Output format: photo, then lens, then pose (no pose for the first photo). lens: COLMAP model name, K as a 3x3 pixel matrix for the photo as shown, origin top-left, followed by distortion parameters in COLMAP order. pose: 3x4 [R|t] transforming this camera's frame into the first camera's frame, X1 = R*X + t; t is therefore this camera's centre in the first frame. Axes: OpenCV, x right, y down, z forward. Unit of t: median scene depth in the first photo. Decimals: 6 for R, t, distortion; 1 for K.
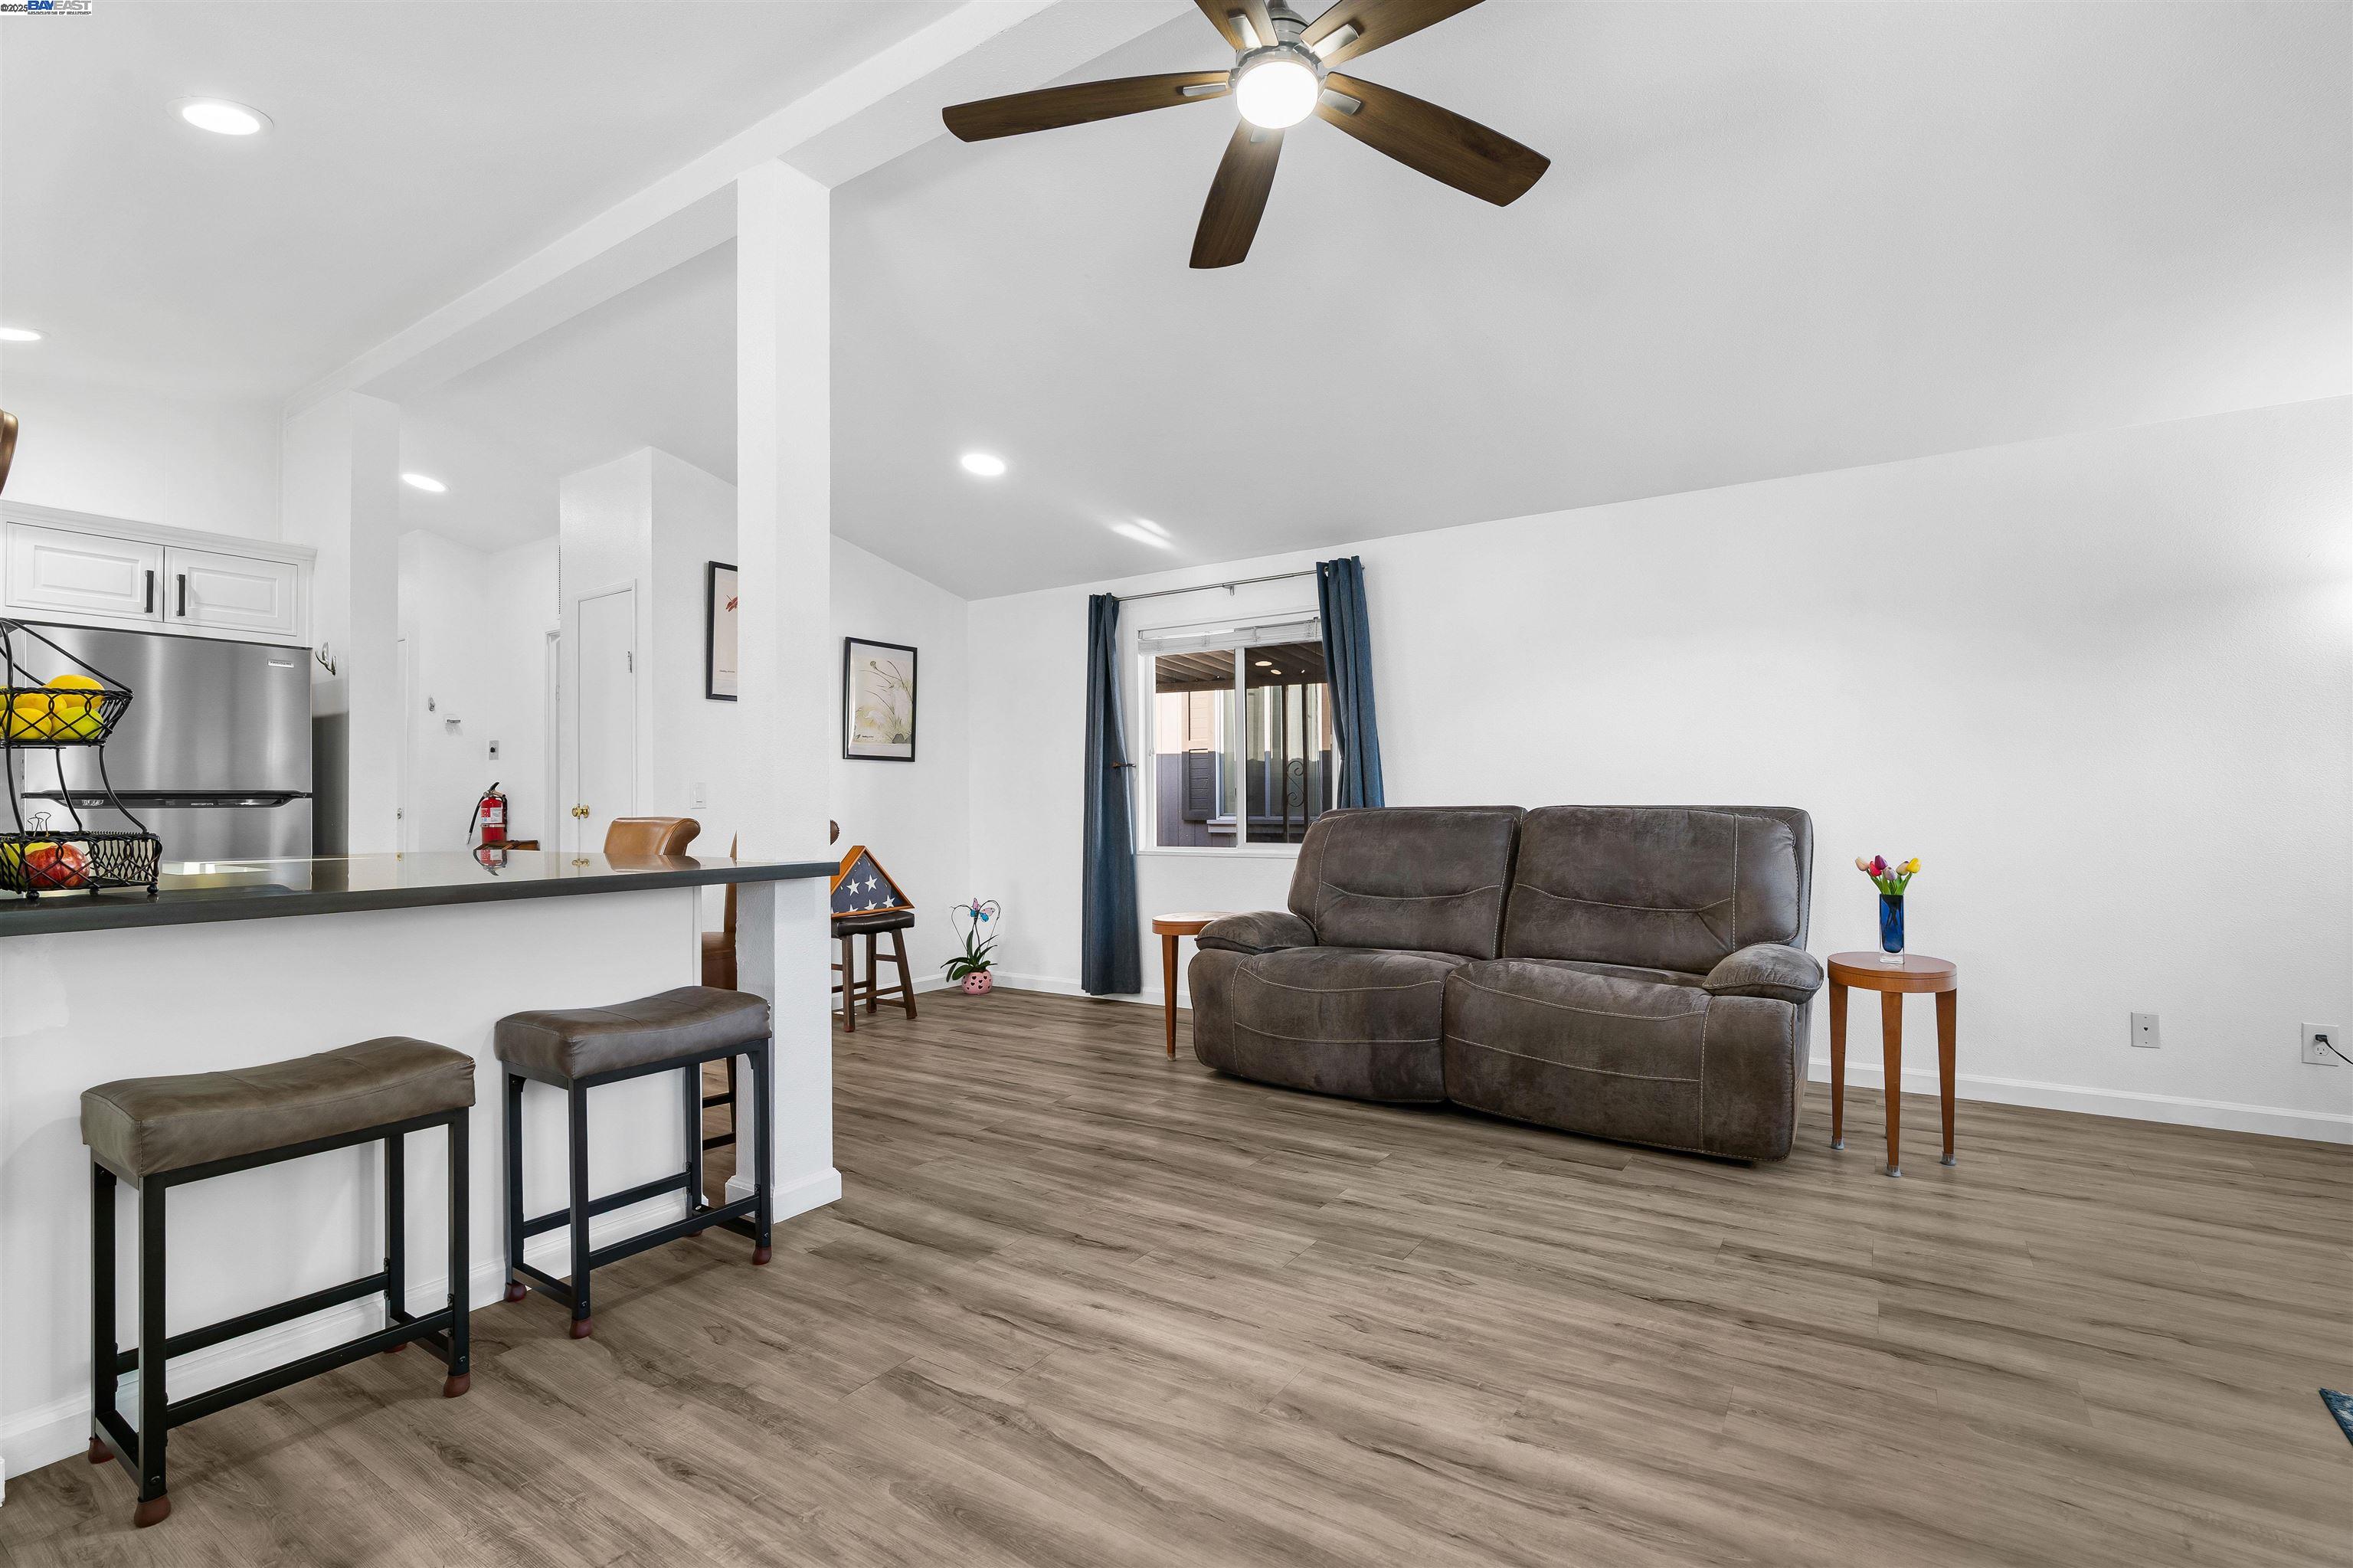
lens RADIAL K [[1079.6, 0, 1184.5], [0, 1079.6, 779.5], [0, 0, 1]] dist [-0.005597, -0.000352]
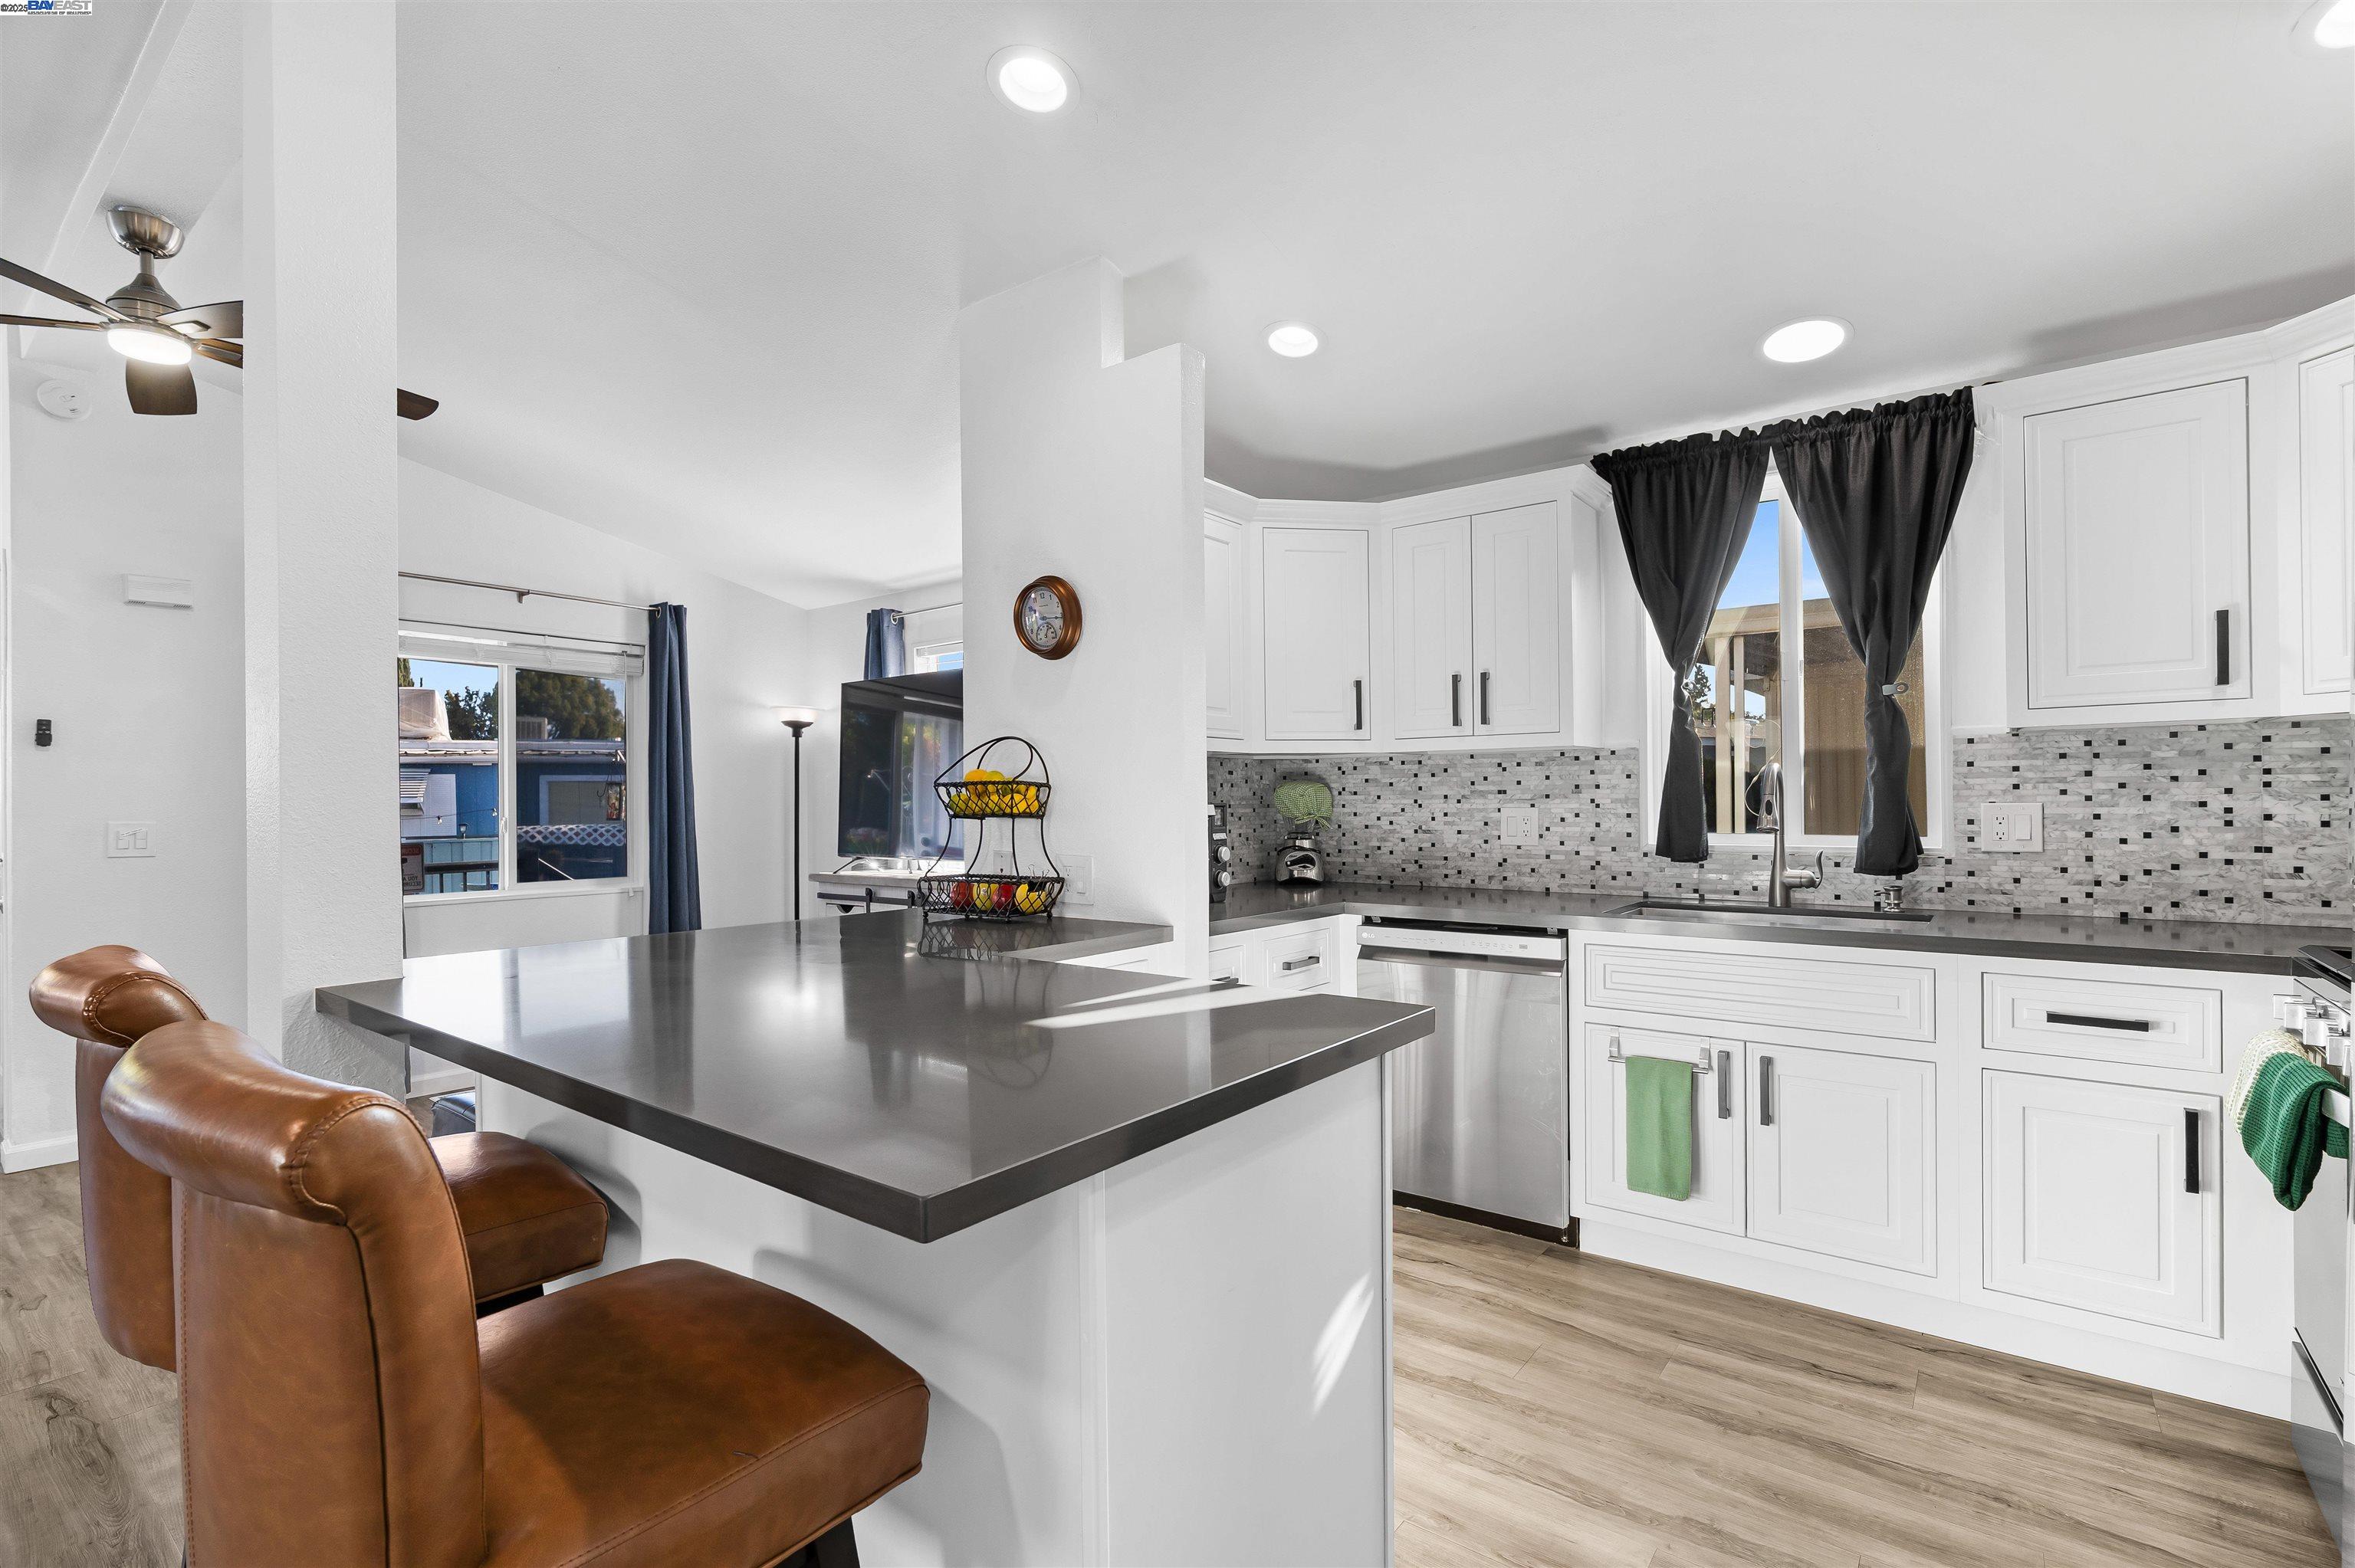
lens RADIAL K [[1079.8, 0, 1192.6], [0, 1079.8, 799.1], [0, 0, 1]] dist [-0.002286, 0.000597]
pose [[-0.996591, 0.014314, 0.081243, -1.001480], [0.012253, 0.999592, -0.025808, -0.011207], [-0.081580, -0.024725, -0.996360, 1.706460]]
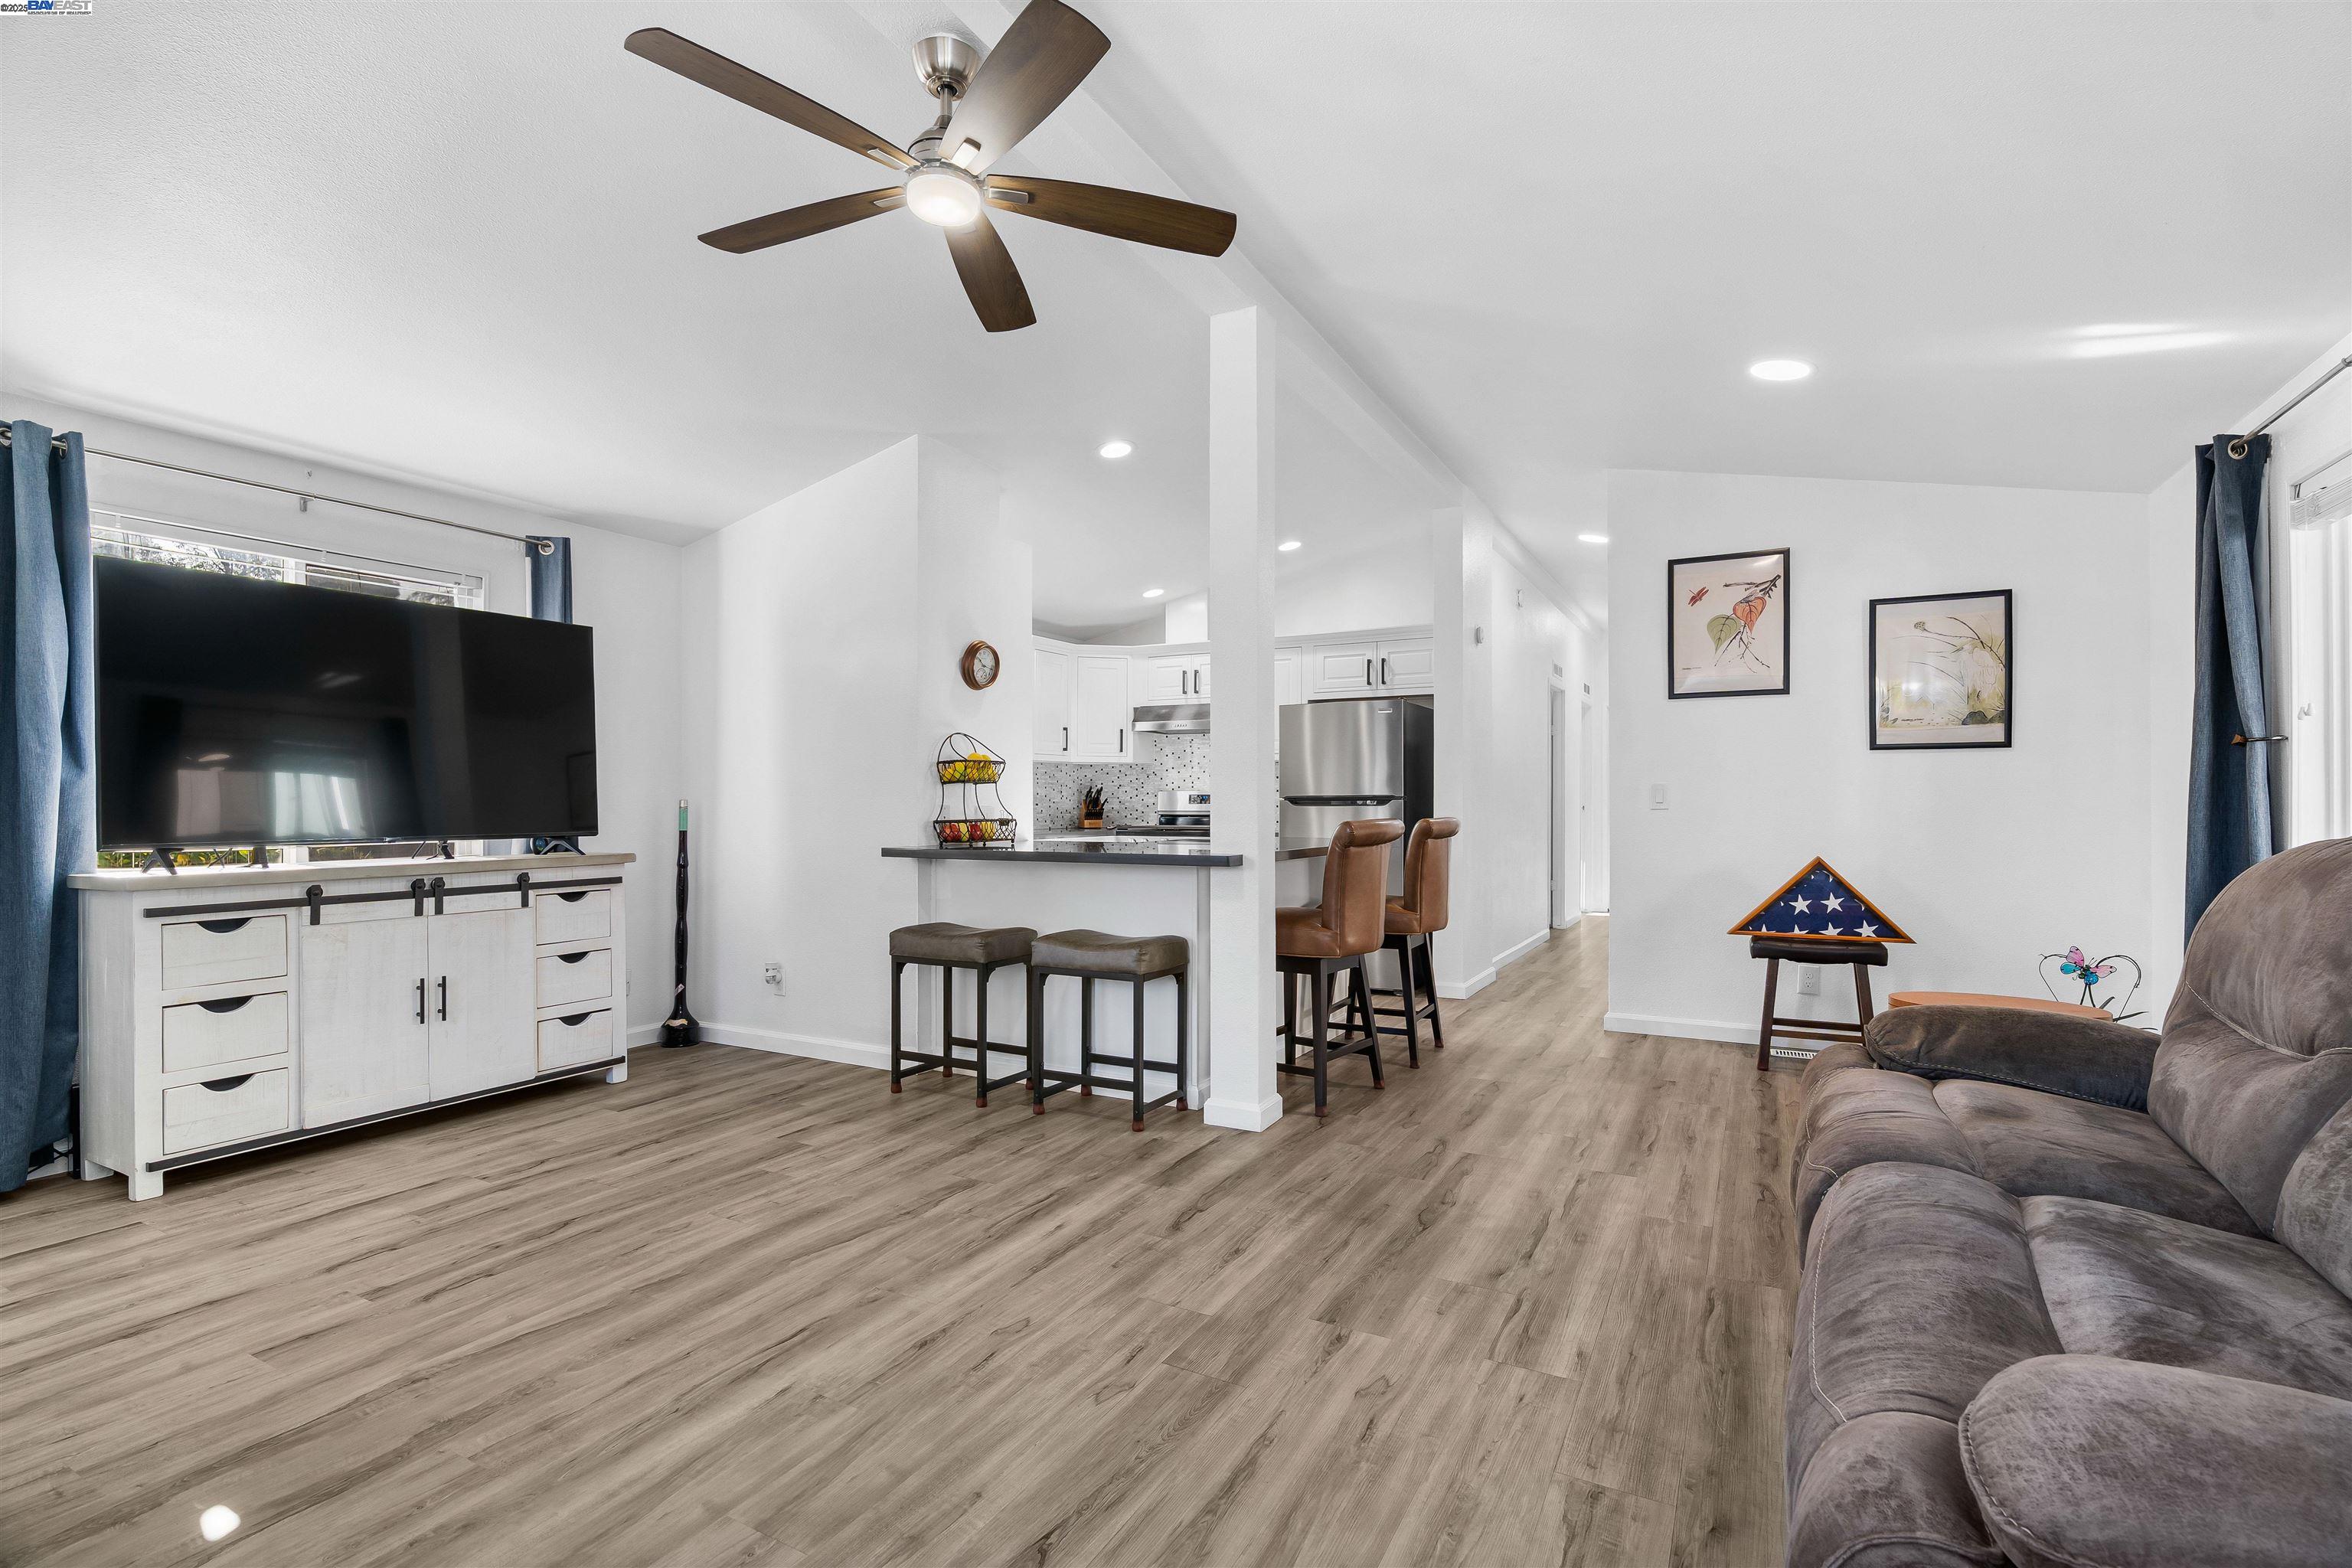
lens RADIAL K [[1079.1, 0, 1184.0], [0, 1079.1, 779.5], [0, 0, 1]] dist [-0.005597, -0.000352]
pose [[0.073496, -0.015723, -0.997172, 0.965489], [0.024502, 0.999602, -0.013955, 0.003218], [0.996994, -0.023408, 0.073852, 0.889849]]
